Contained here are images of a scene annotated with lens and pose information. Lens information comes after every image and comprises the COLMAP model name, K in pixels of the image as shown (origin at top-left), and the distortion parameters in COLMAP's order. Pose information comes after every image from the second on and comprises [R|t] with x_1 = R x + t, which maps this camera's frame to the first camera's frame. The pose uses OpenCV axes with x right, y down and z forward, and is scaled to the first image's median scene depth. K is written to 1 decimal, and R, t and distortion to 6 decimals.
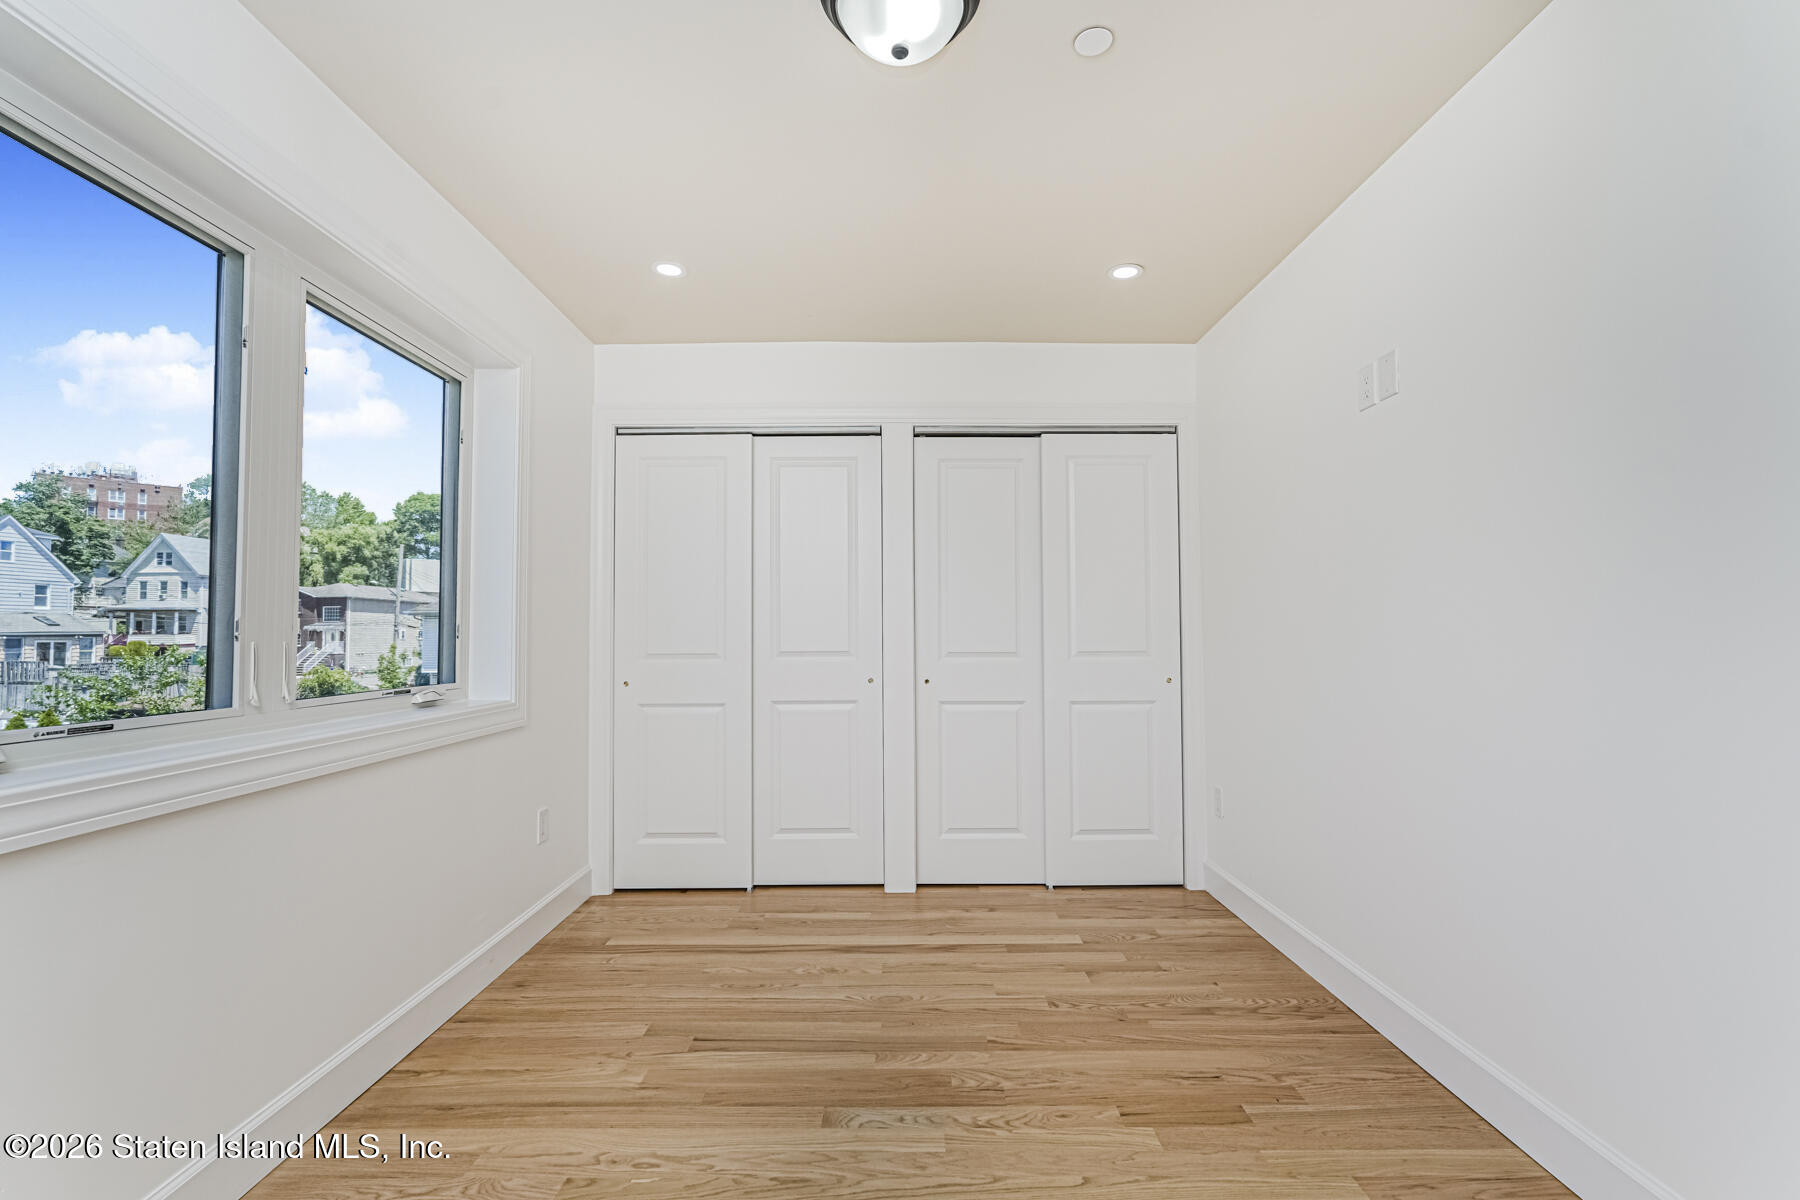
lens RADIAL K [[793.0, 0, 901.8], [0, 793.0, 607.3], [0, 0, 1]] dist [-0.019207, 0.010364]
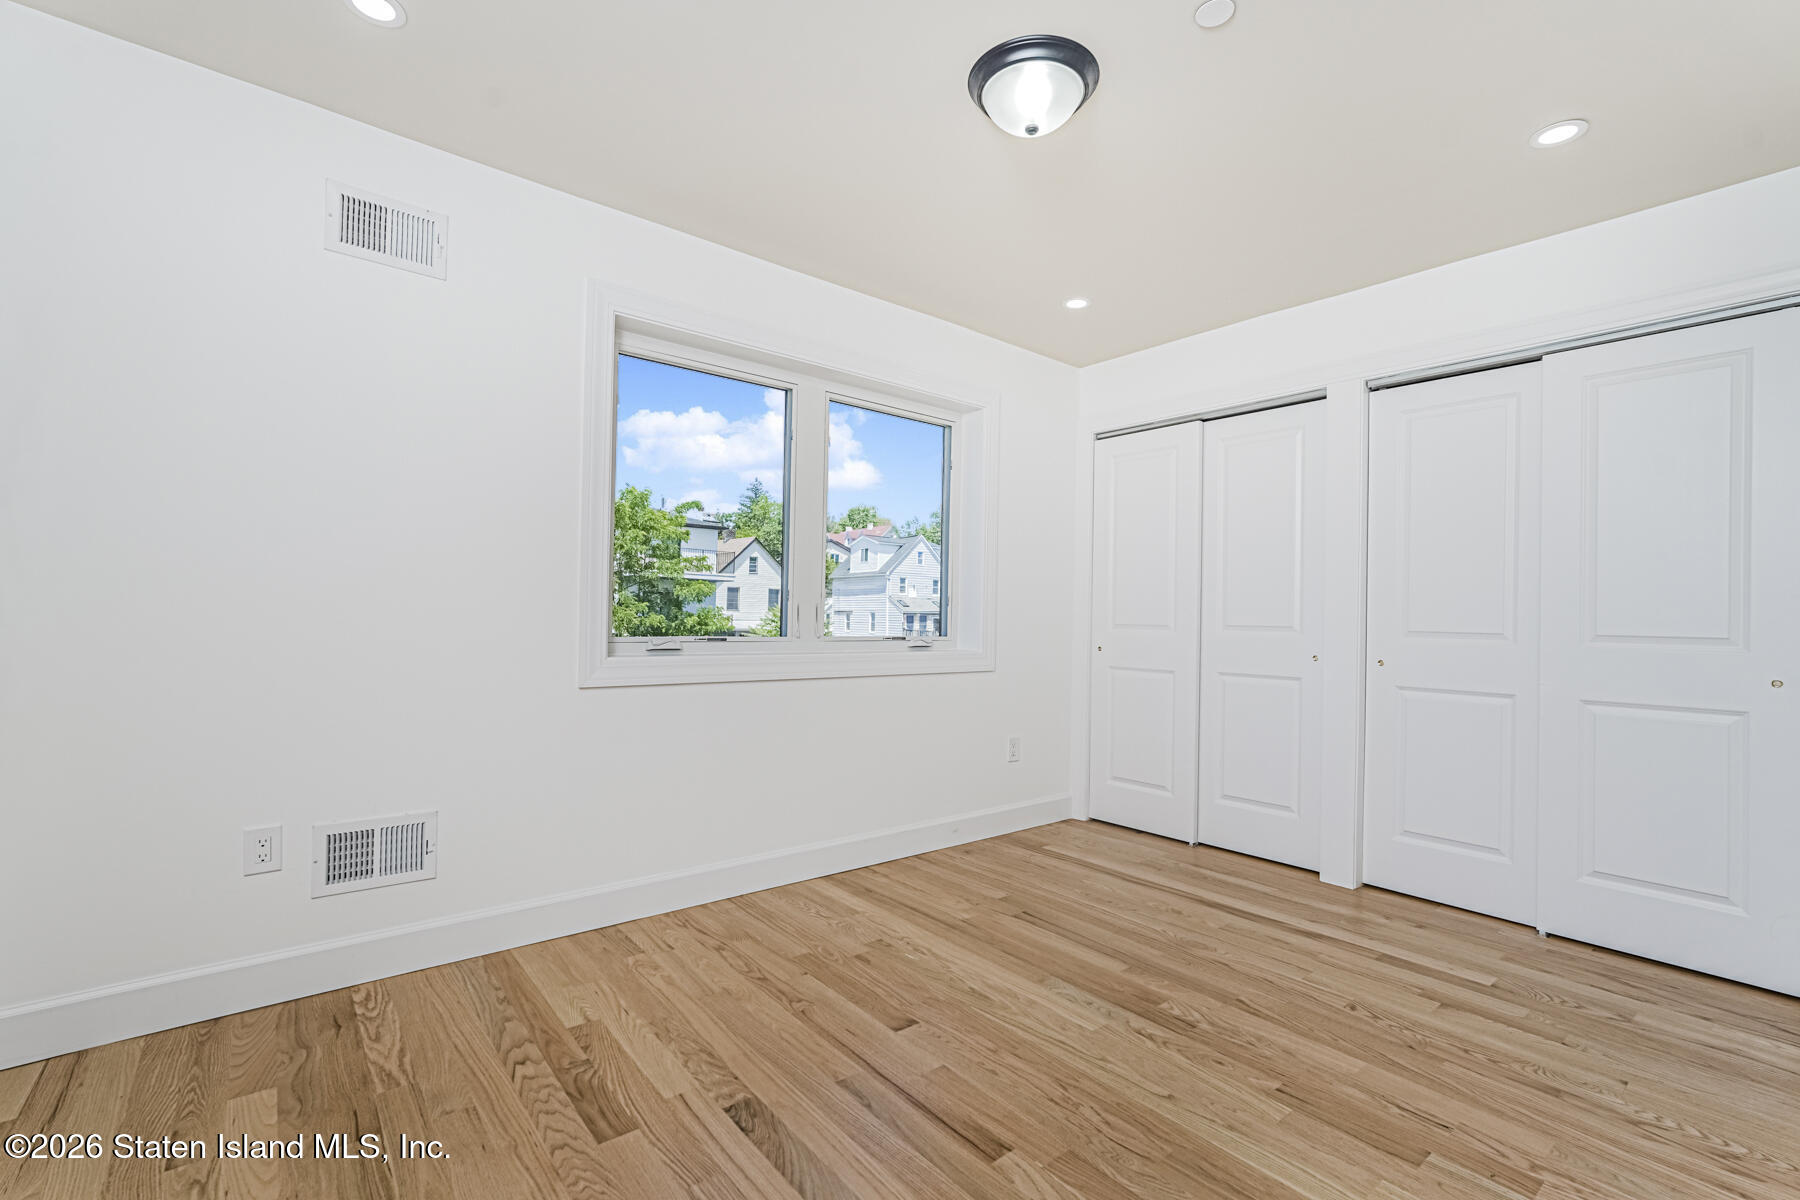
lens RADIAL K [[793.0, 0, 901.8], [0, 793.0, 607.3], [0, 0, 1]] dist [-0.019207, 0.010364]
pose [[0.633056, 0.009555, -0.774047, 0.502272], [0.002978, 0.999886, 0.014779, 0.020988], [0.774101, -0.011661, 0.632955, 0.019541]]
